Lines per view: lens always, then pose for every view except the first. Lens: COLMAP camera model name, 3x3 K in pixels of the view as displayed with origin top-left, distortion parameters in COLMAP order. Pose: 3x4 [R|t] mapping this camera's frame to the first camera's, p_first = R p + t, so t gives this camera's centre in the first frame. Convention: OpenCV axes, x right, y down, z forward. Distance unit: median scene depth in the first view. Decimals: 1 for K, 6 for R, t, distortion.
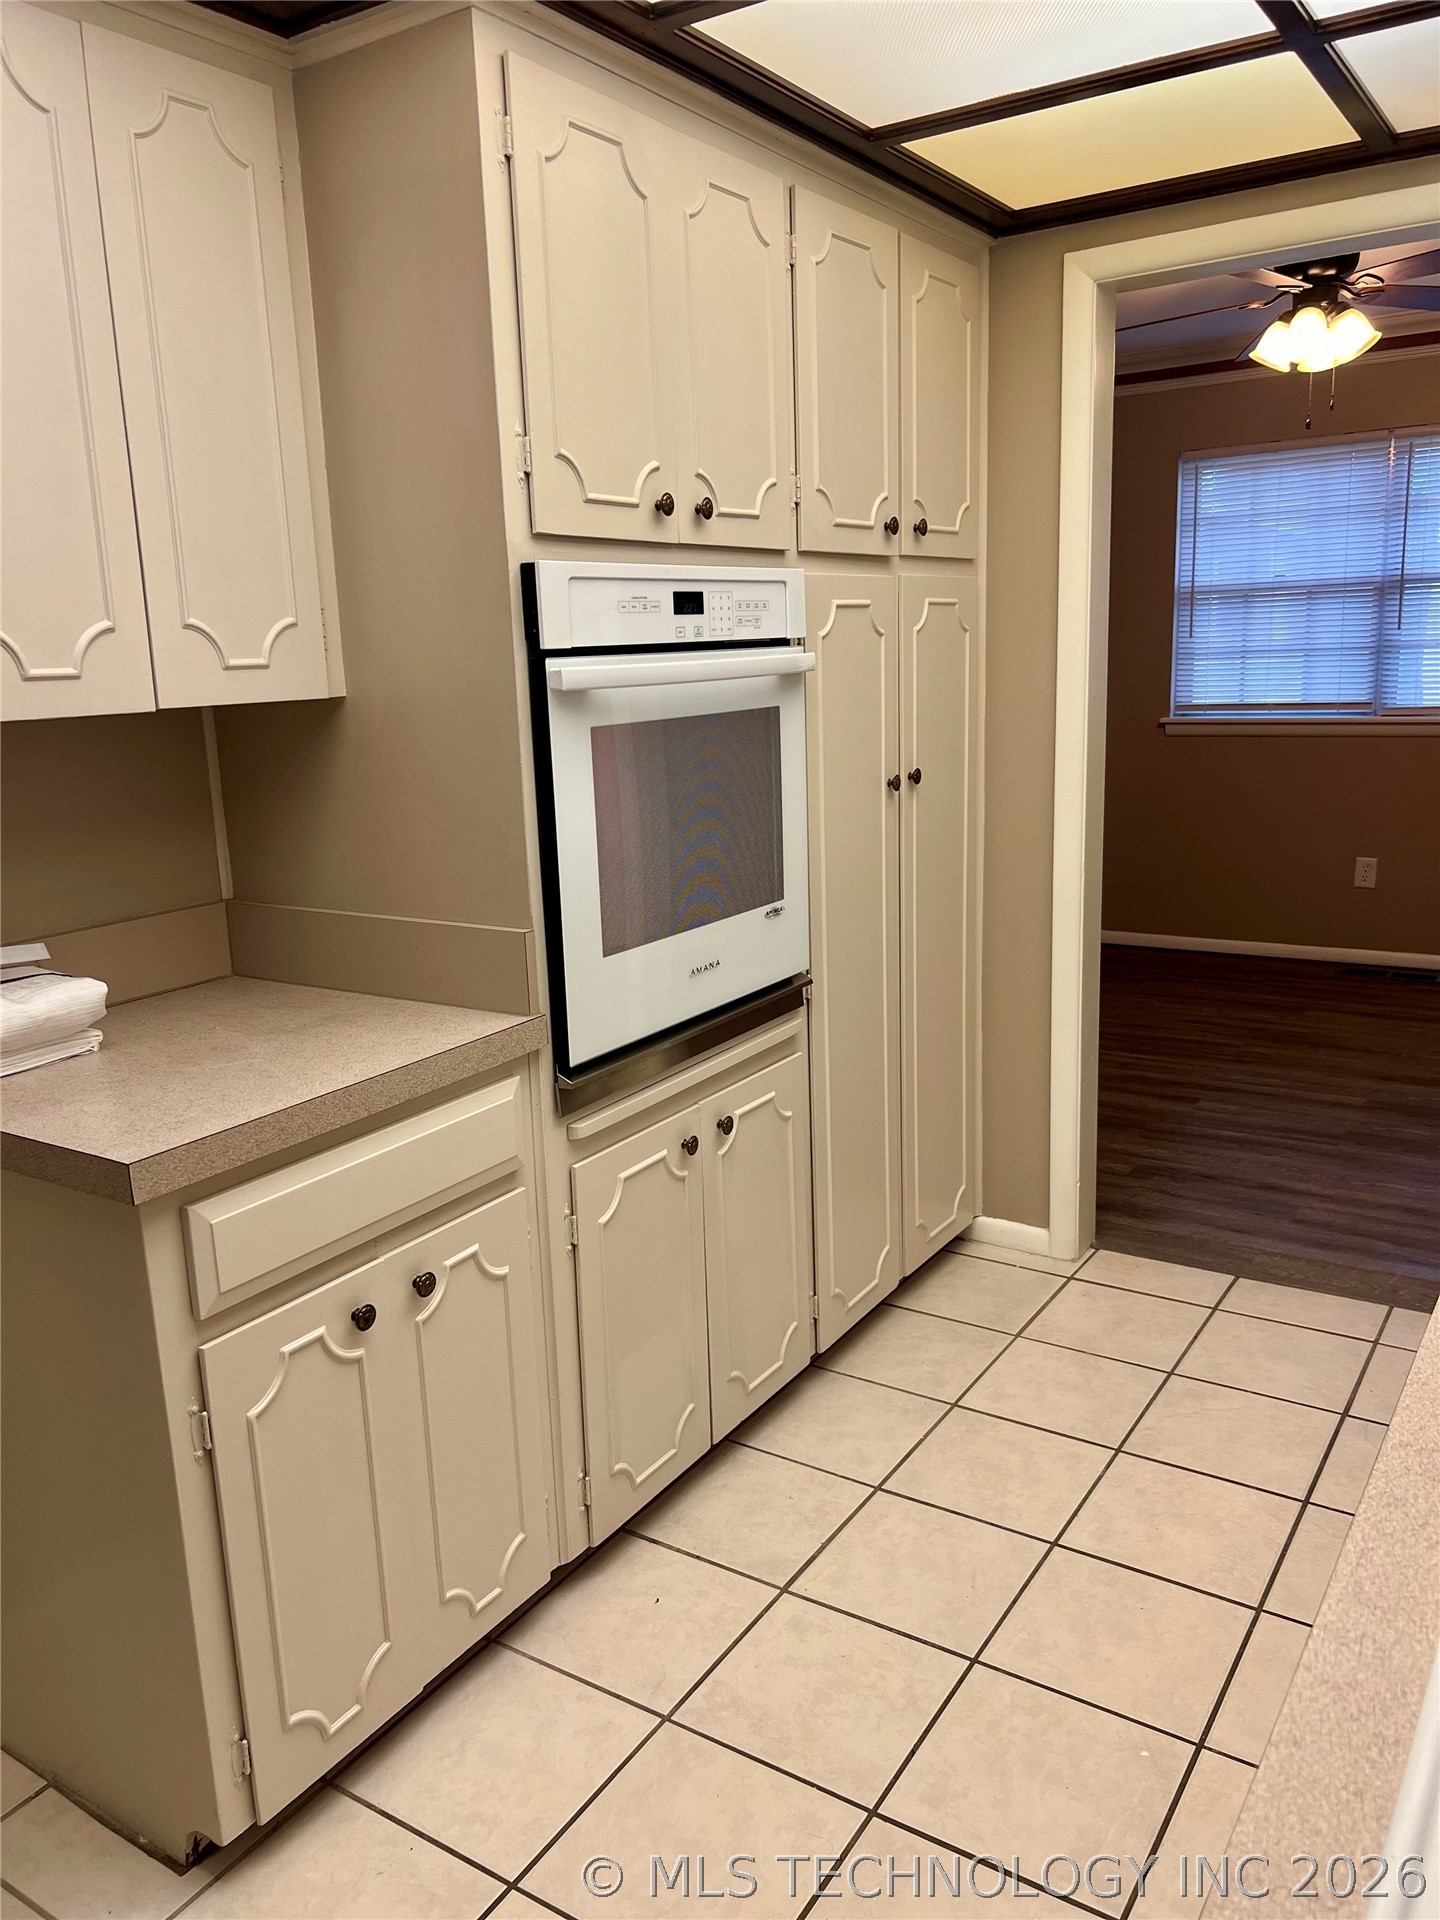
lens RADIAL K [[1438.4, 0, 707.7], [0, 1438.4, 961.9], [0, 0, 1]] dist [0.043797, -0.051909]
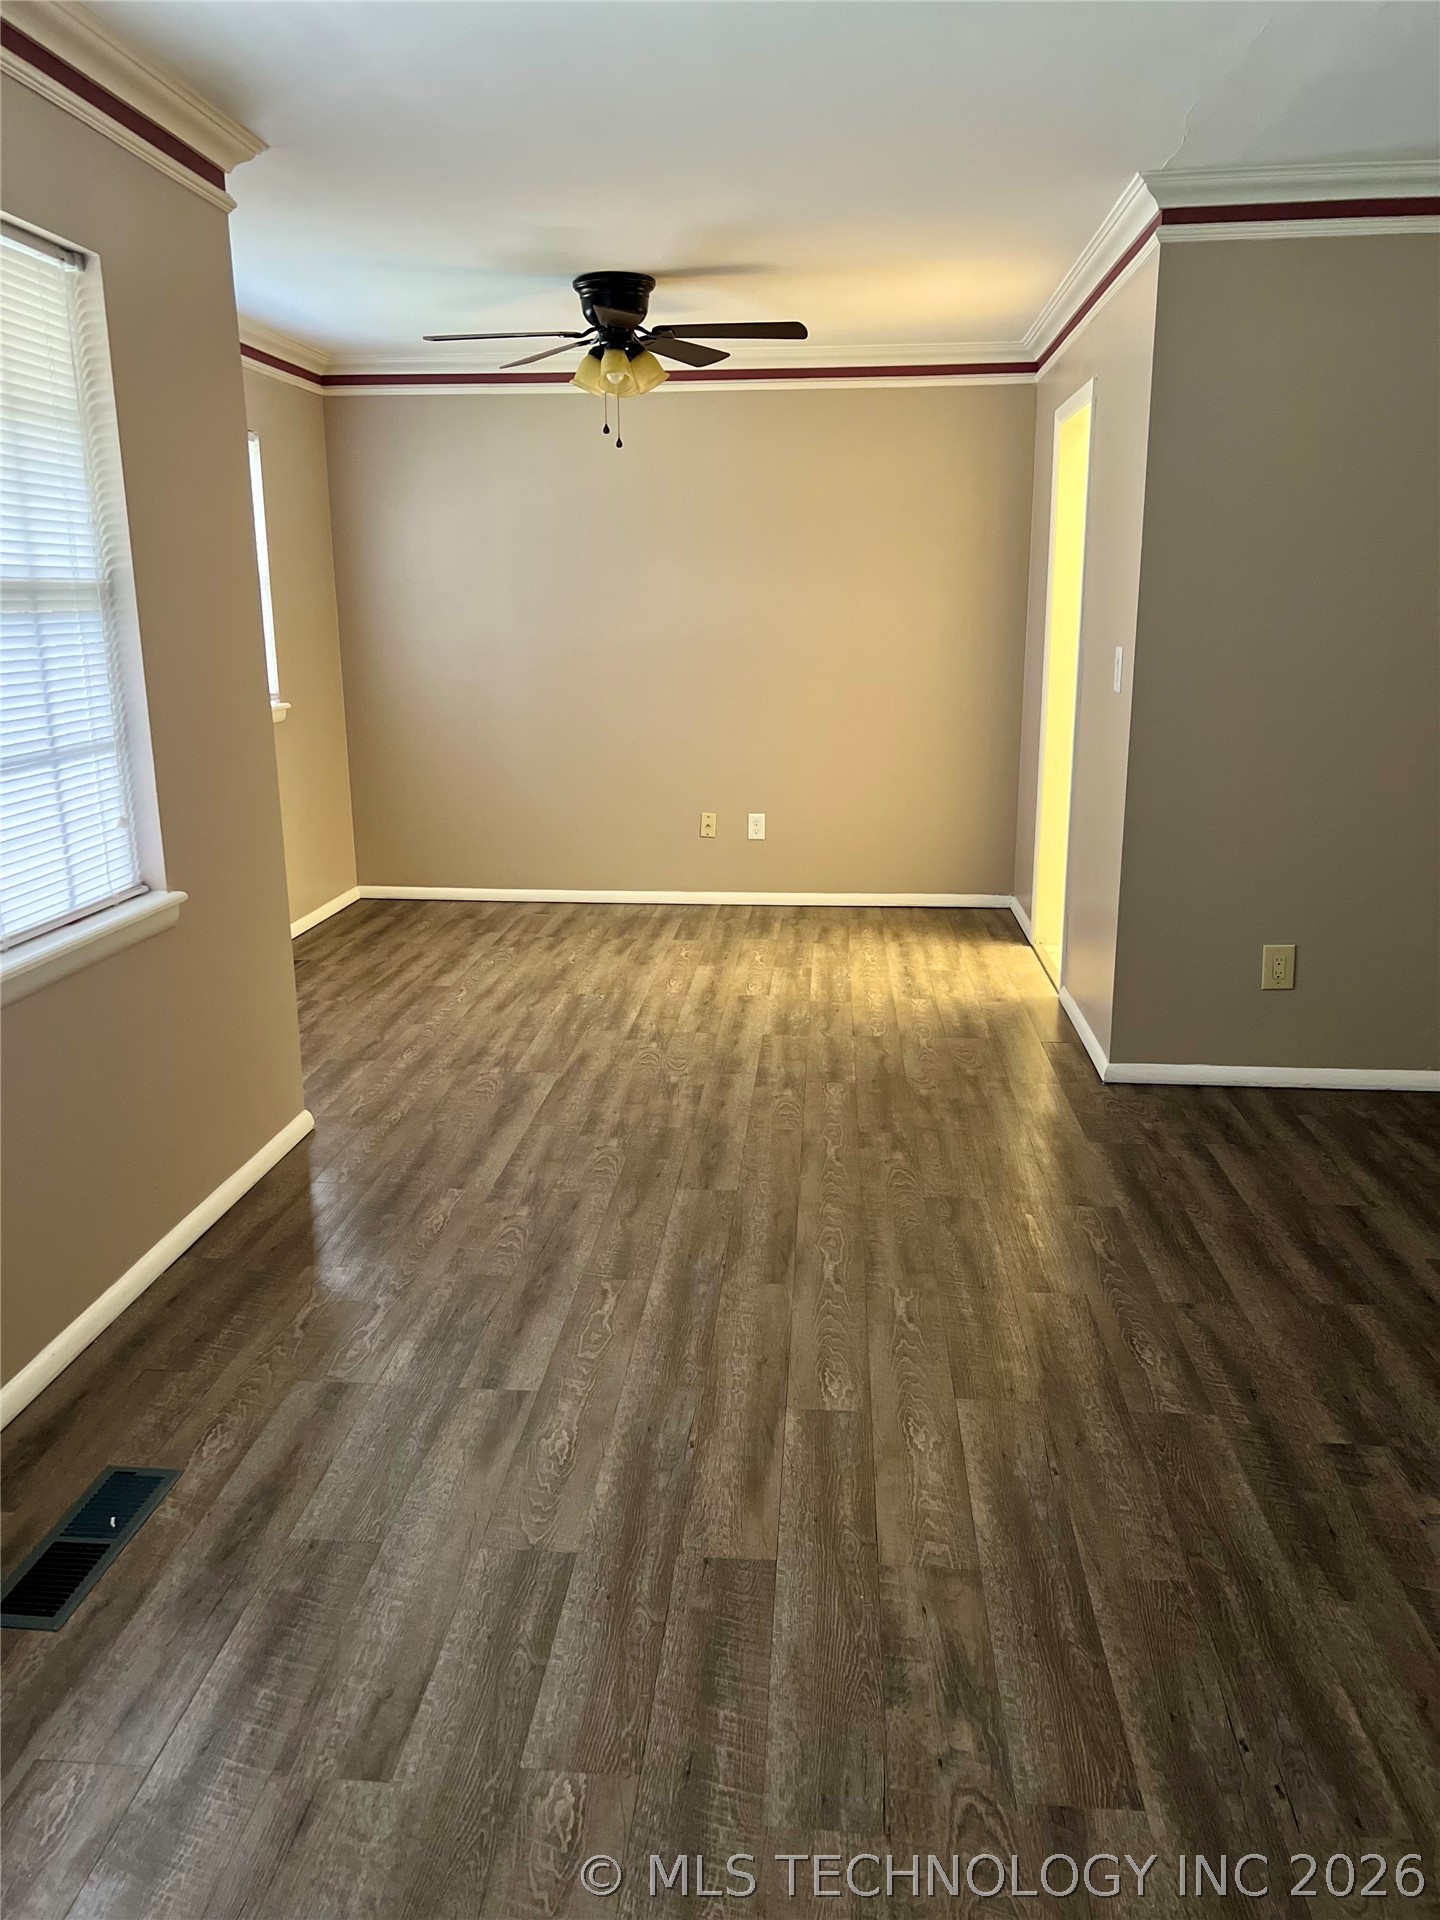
lens RADIAL K [[1438.4, 0, 723.6], [0, 1438.4, 964.9], [0, 0, 1]] dist [0.043797, -0.051909]
pose [[-0.481957, -0.173619, 0.858821, -0.653323], [0.213248, 0.927456, 0.307166, -0.288126], [-0.849848, 0.331183, -0.409970, 1.399457]]
